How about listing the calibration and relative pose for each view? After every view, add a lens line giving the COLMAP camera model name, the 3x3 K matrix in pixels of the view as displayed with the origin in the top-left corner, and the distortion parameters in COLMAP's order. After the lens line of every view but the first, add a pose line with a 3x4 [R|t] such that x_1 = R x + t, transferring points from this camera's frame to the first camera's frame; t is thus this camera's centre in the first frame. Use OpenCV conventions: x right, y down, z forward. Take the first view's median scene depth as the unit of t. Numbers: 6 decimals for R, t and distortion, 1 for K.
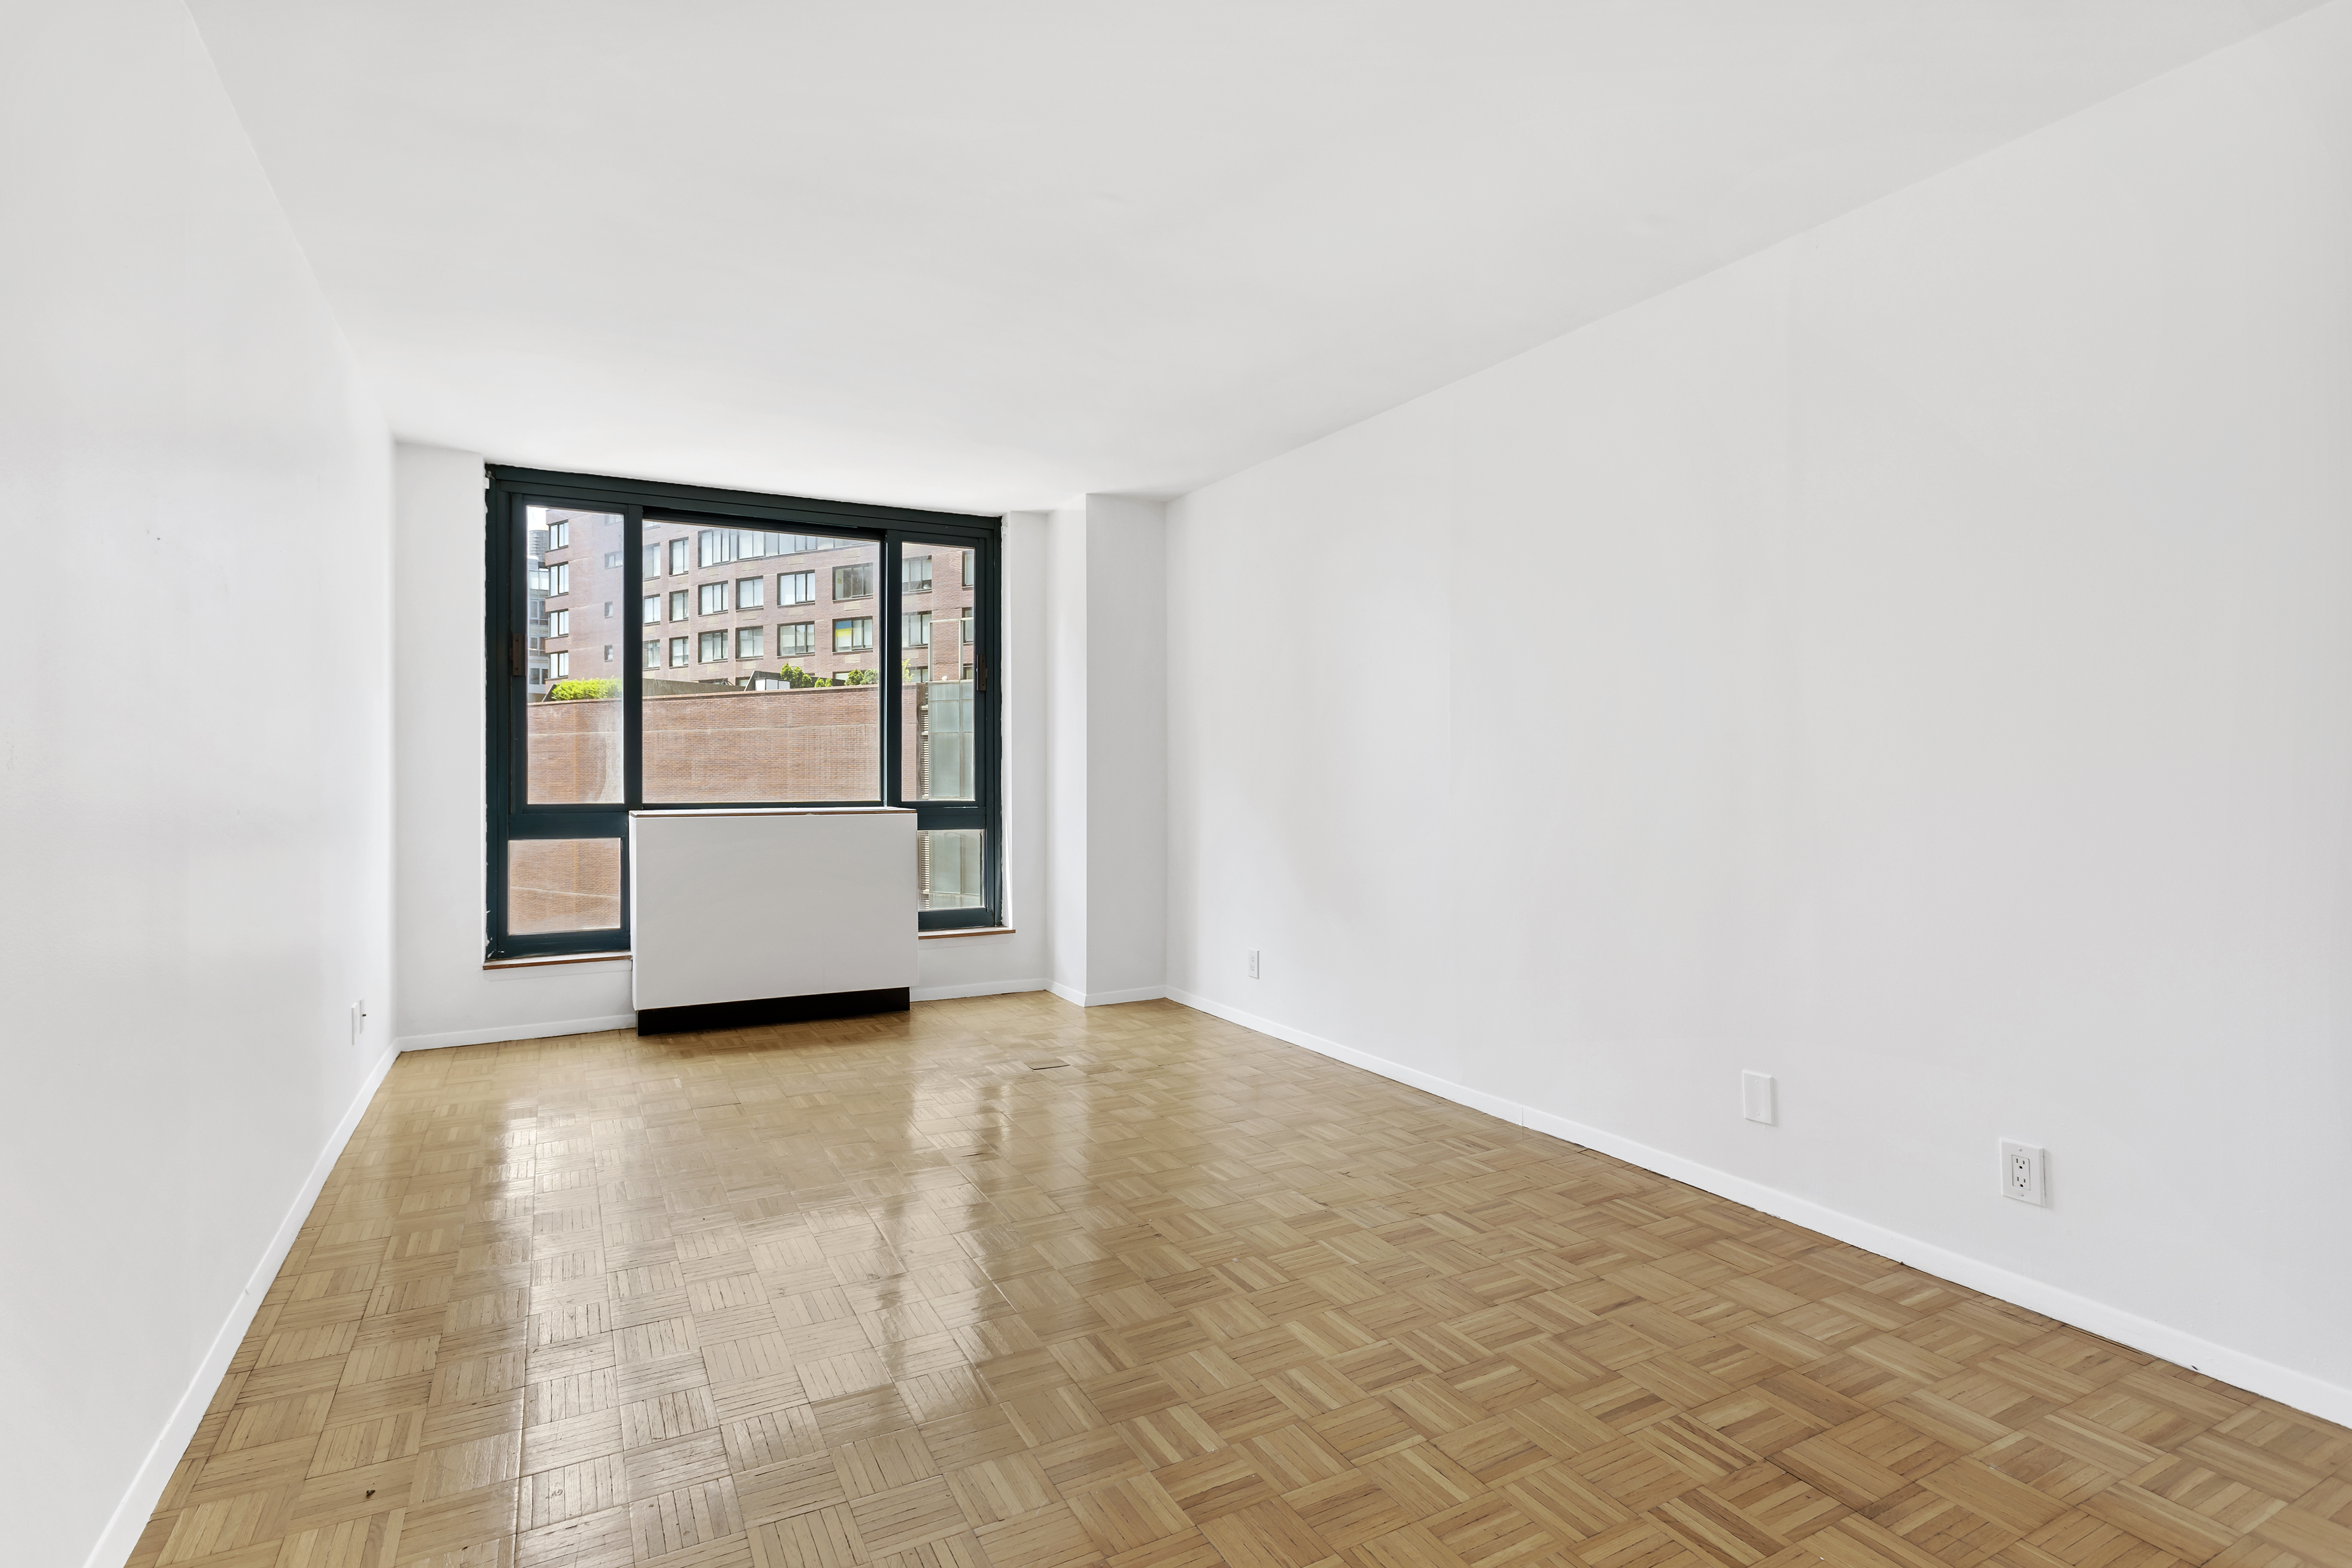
lens RADIAL K [[1153.9, 0, 1176.0], [0, 1153.9, 784.0], [0, 0, 1]] dist [0.044098, -0.000009]
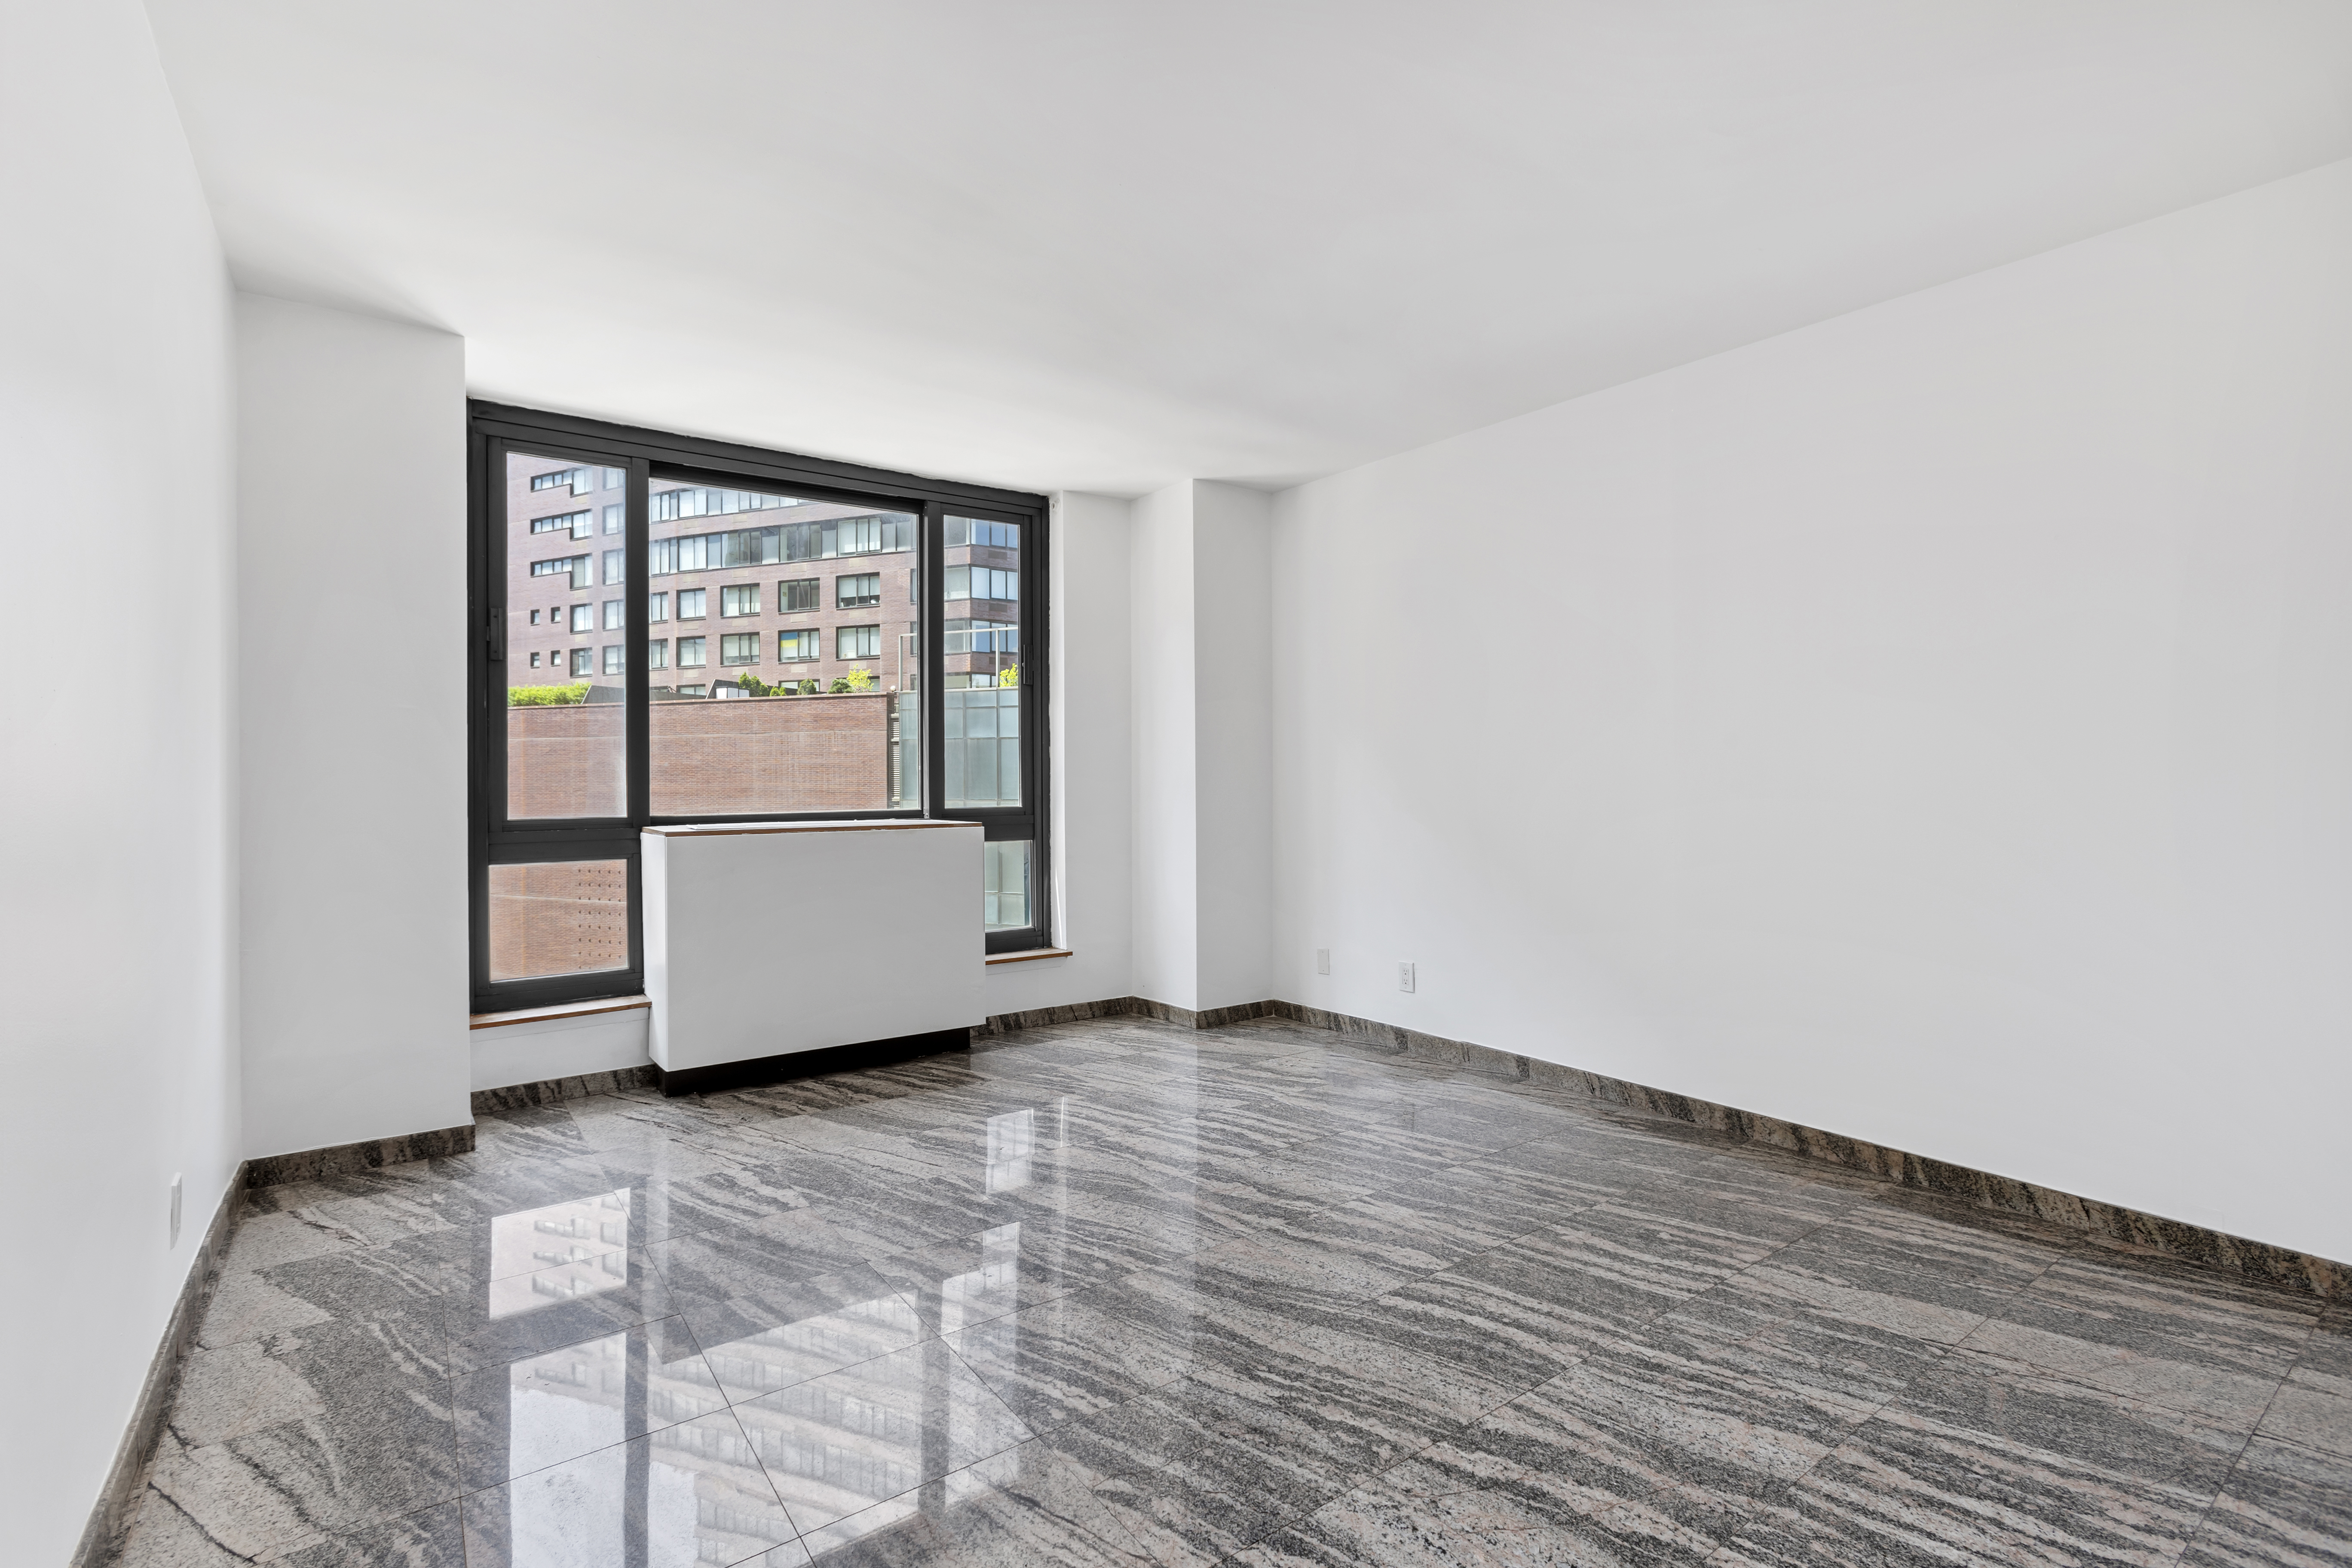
lens RADIAL K [[1028.1, 0, 1176.0], [0, 1028.1, 784.0], [0, 0, 1]] dist [-0.000744, 0.000021]
pose [[0.992702, -0.013507, 0.119834, -0.157573], [0.014598, 0.999860, -0.008236, 0.004082], [-0.119706, 0.009925, 0.992760, 0.205140]]
